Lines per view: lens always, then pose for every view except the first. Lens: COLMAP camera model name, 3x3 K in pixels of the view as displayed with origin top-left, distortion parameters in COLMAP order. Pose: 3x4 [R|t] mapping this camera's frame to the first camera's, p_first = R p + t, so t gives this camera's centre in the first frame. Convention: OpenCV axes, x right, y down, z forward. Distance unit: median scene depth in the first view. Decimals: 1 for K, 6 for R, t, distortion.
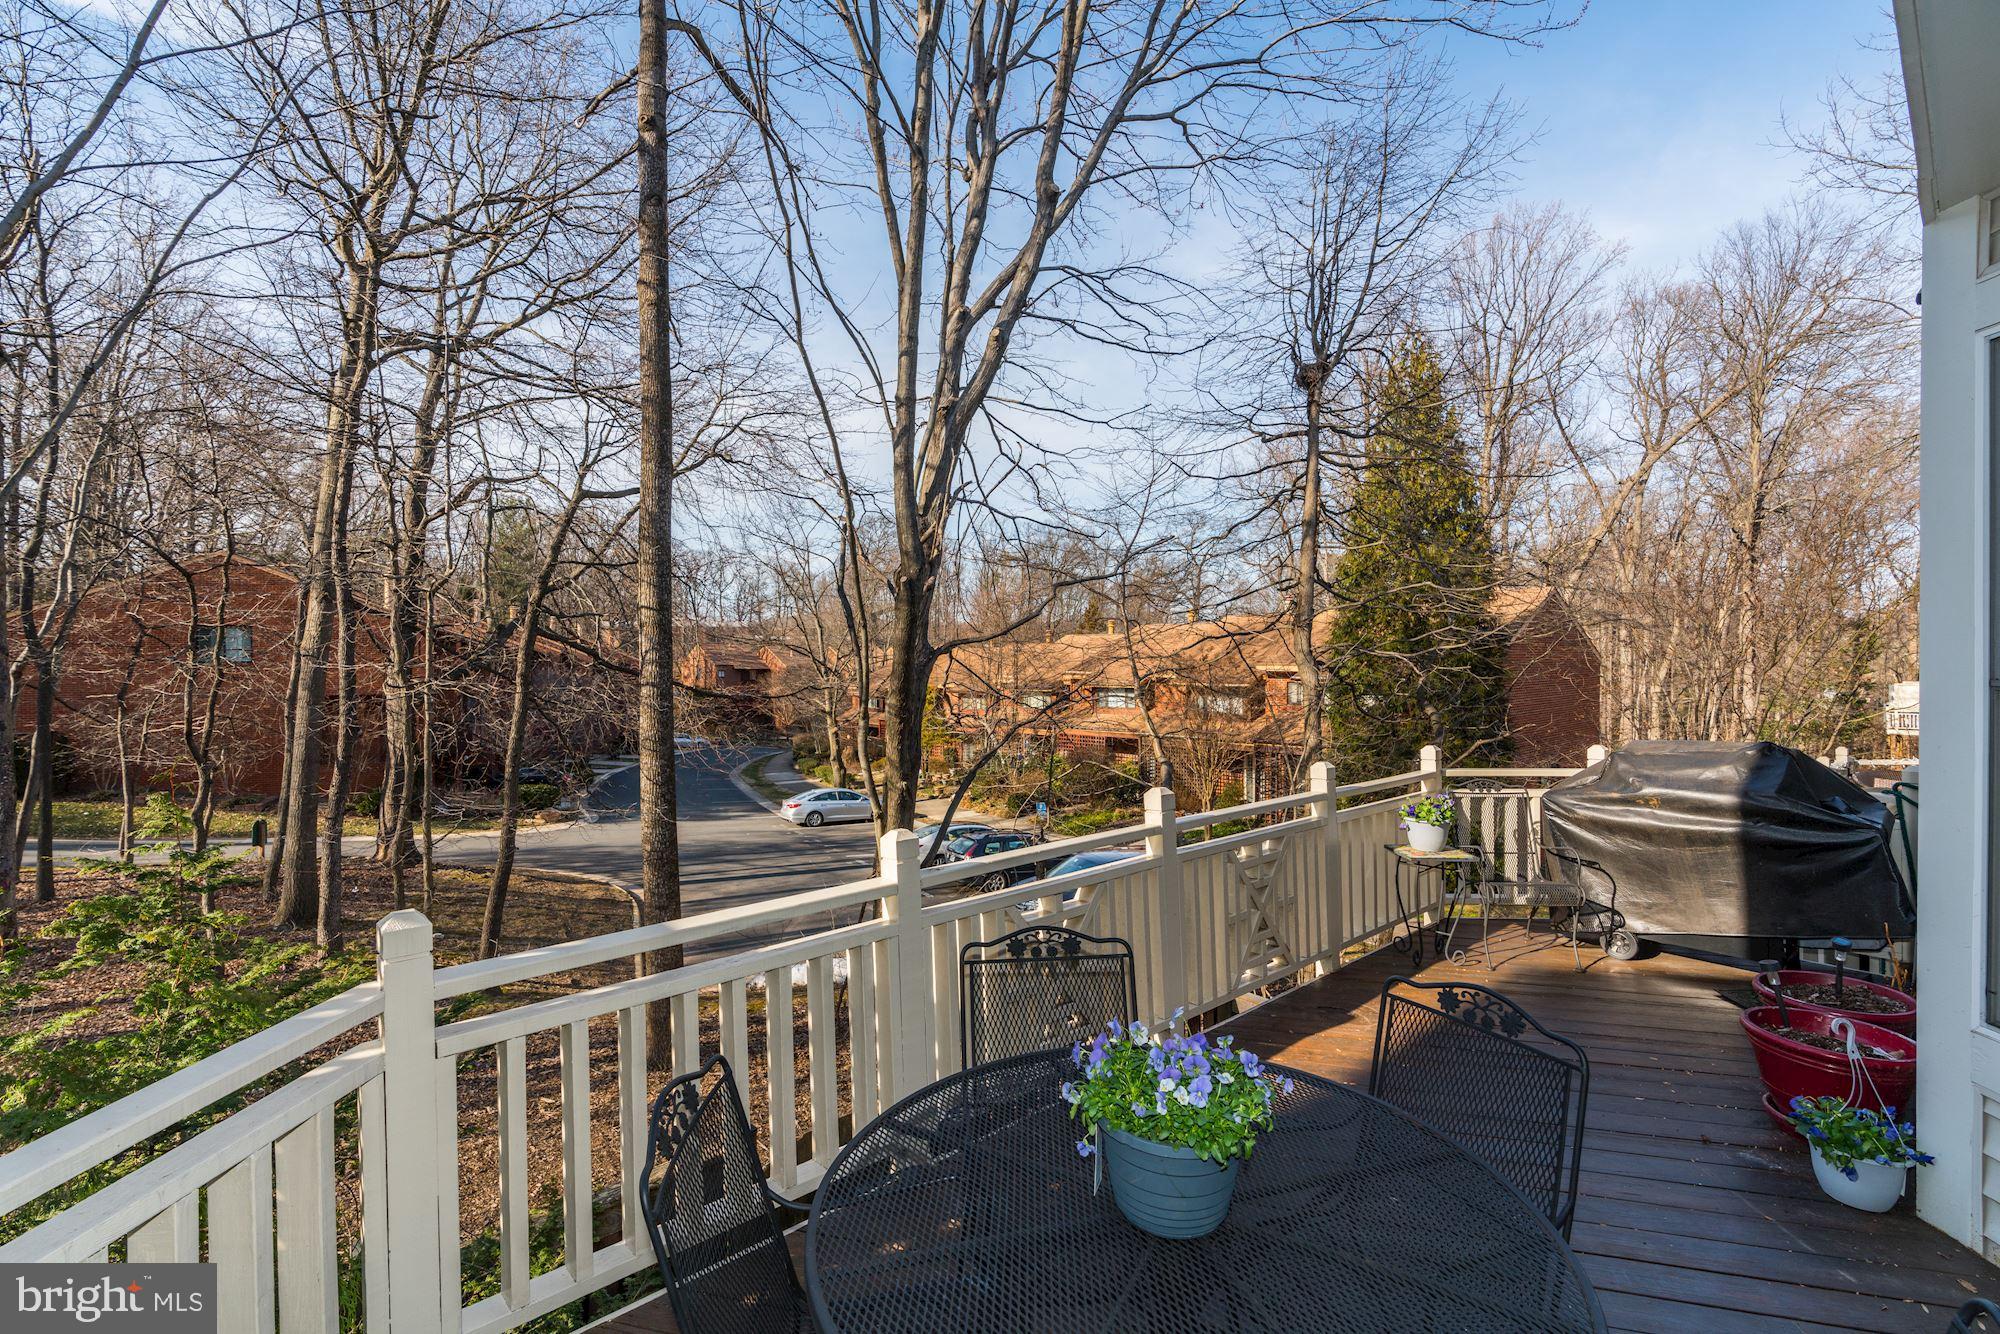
lens RADIAL K [[916.7, 0, 1003.8], [0, 916.7, 665.8], [0, 0, 1]] dist [-0.000207, 0.003457]
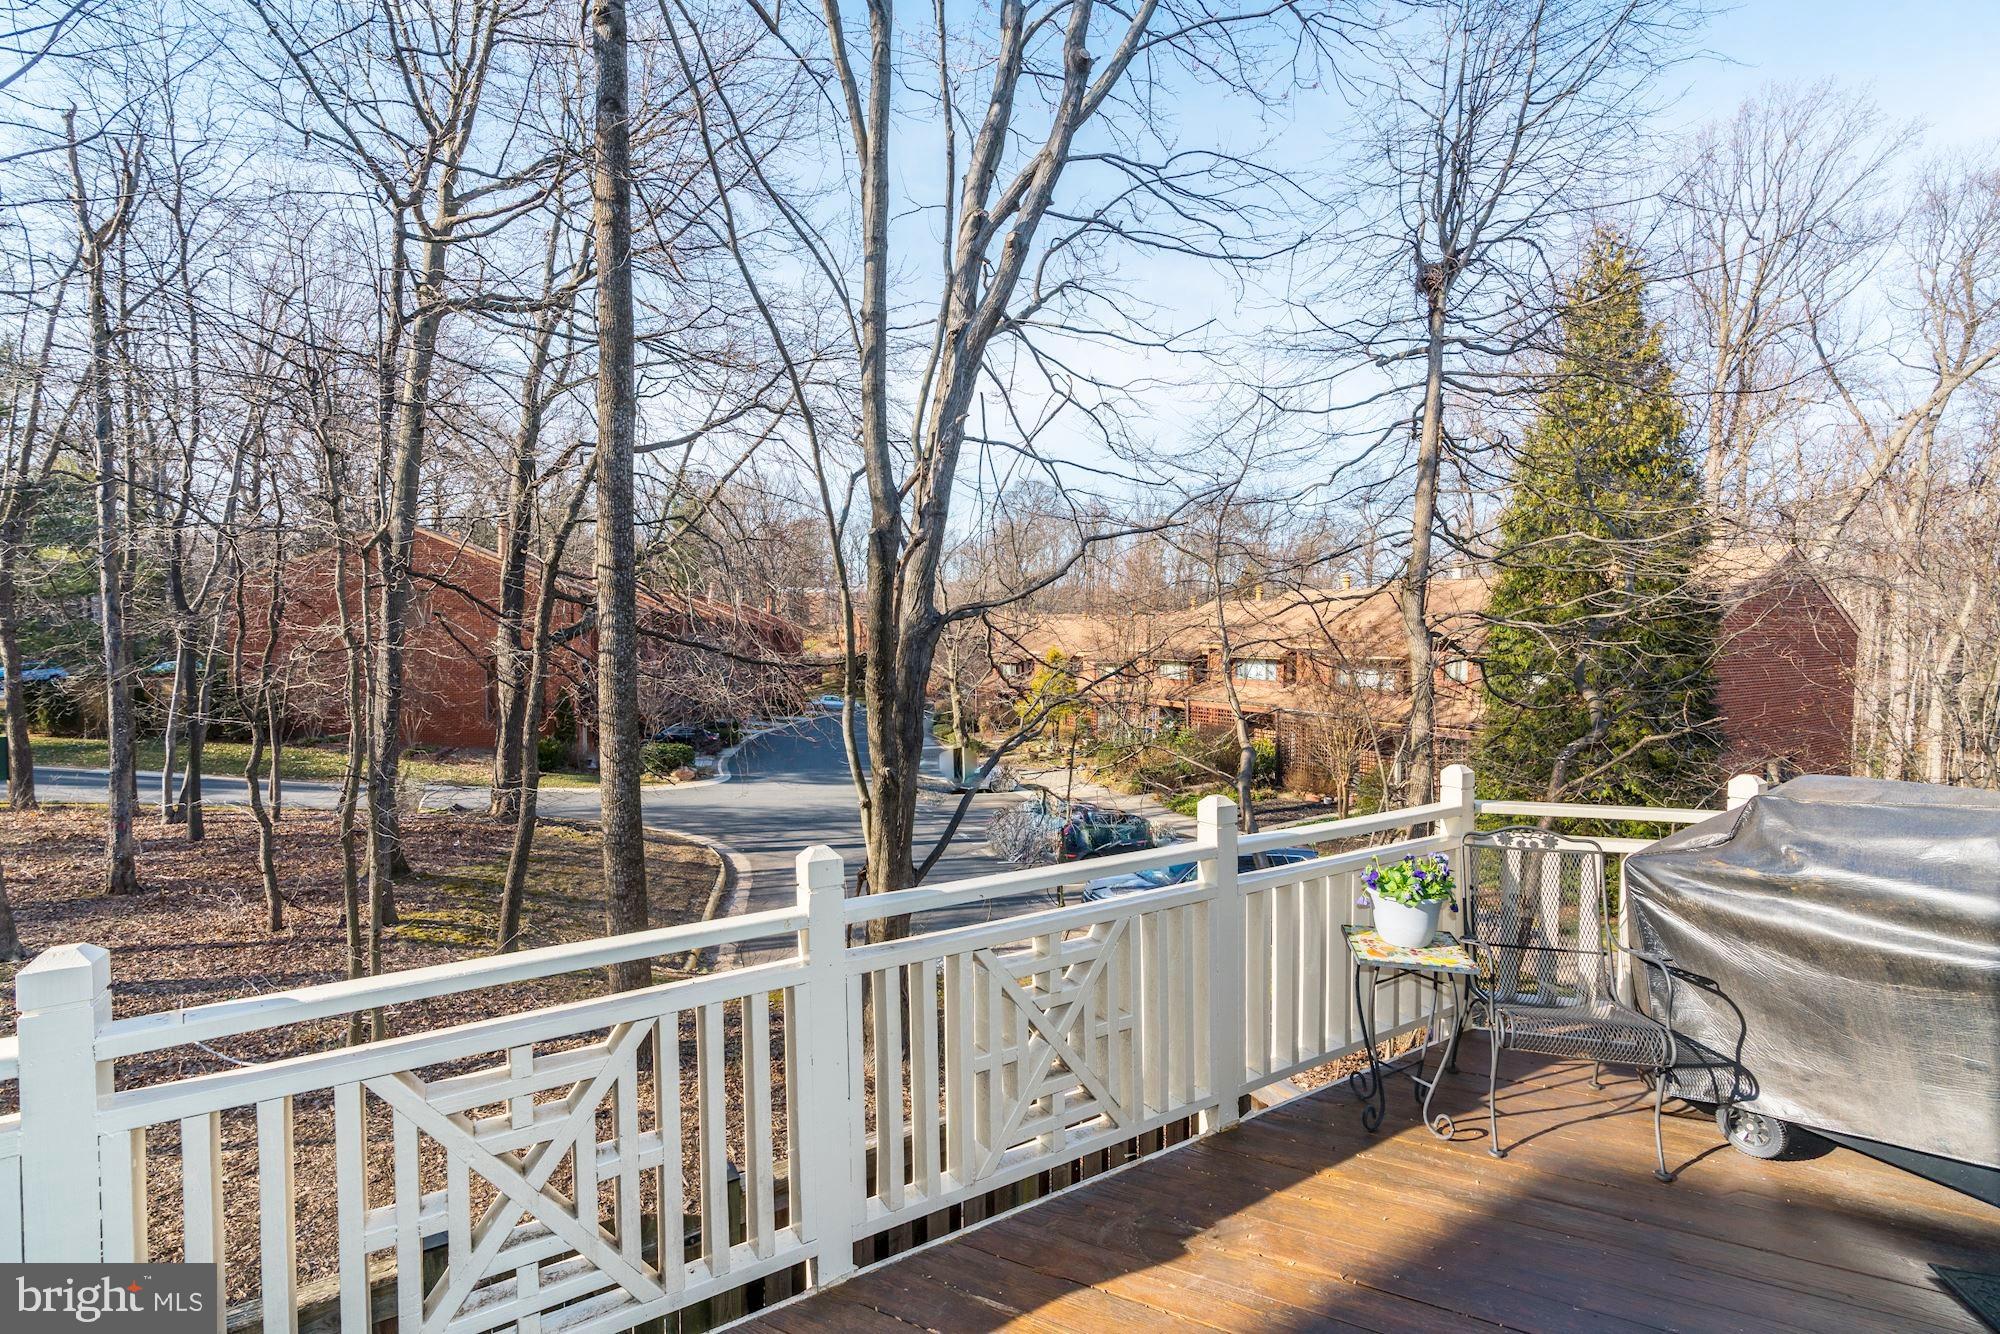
lens RADIAL K [[916.7, 0, 997.4], [0, 916.7, 664.5], [0, 0, 1]] dist [-0.000207, 0.003457]
pose [[0.983158, 0.015888, -0.182064, 0.107951], [-0.009566, 0.999322, 0.035552, -0.001696], [0.182505, -0.033212, 0.982644, 0.125390]]
